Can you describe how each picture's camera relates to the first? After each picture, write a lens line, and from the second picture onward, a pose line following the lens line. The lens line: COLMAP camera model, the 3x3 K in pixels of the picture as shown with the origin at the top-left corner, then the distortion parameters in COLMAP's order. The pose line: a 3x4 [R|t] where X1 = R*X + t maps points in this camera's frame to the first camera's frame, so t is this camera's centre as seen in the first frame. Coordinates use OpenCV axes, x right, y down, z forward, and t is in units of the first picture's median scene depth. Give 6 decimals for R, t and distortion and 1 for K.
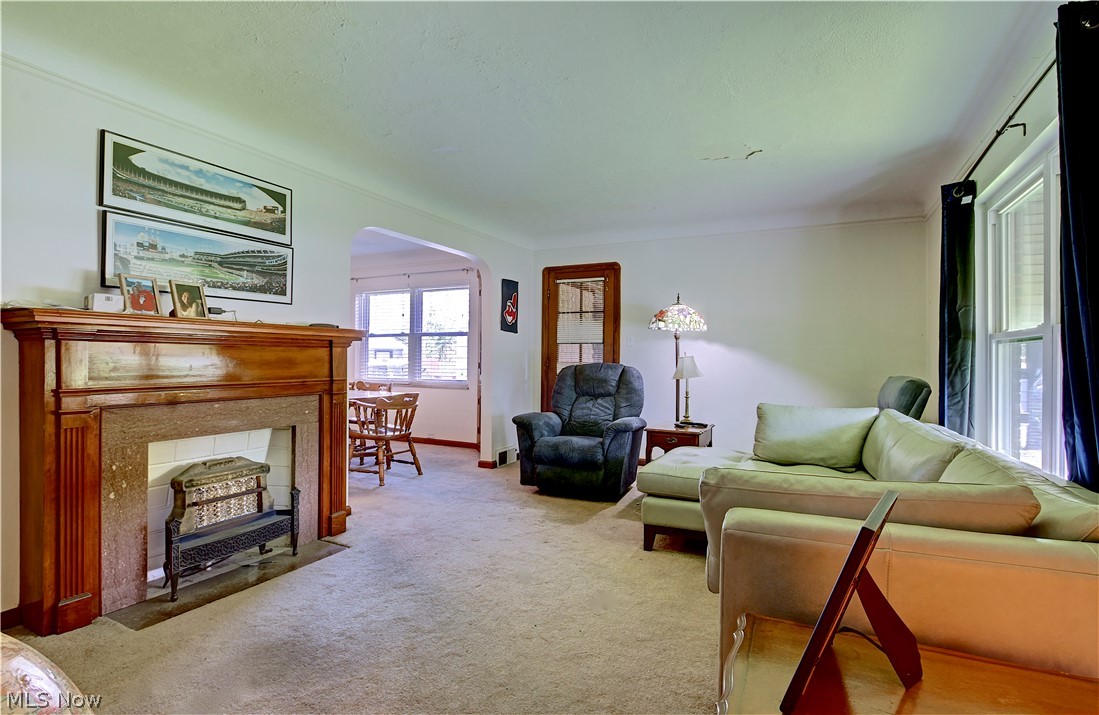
lens RADIAL K [[567.7, 0, 549.1], [0, 567.7, 358.2], [0, 0, 1]] dist [-0.001643, -0.000210]
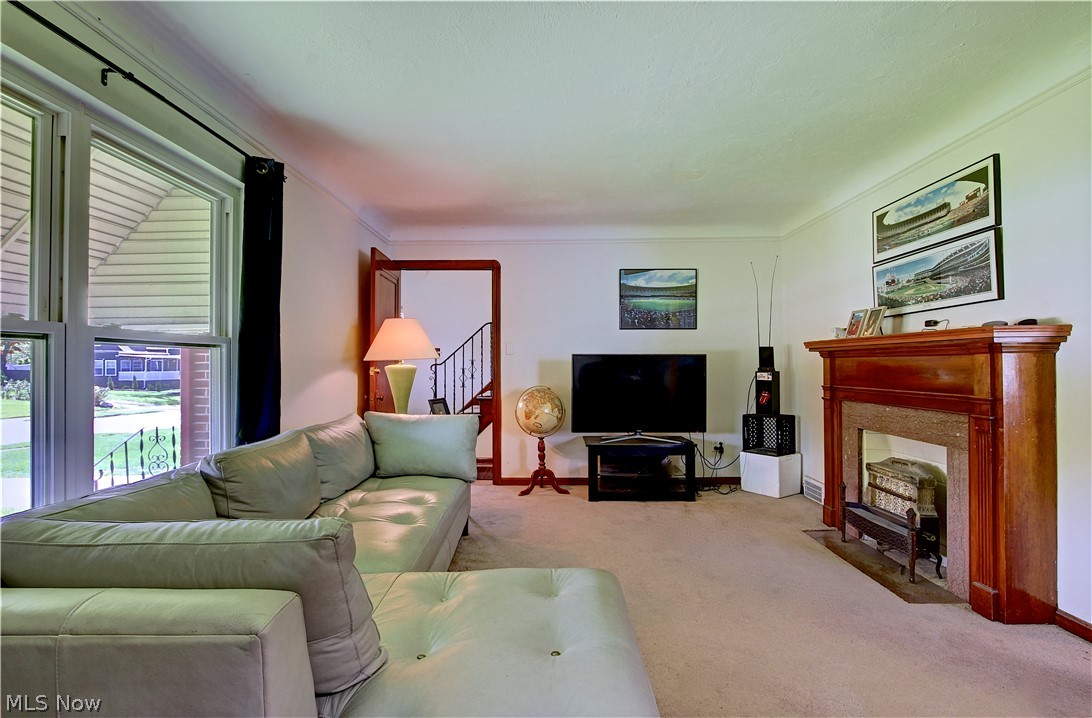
lens RADIAL K [[541.8, 0, 544.1], [0, 541.8, 359.5], [0, 0, 1]] dist [0.023593, -0.001281]
pose [[-0.903911, -0.006030, -0.427678, 0.493406], [-0.000026, 0.999901, -0.014044, -0.001818], [0.427721, -0.012683, -0.903822, 1.610283]]
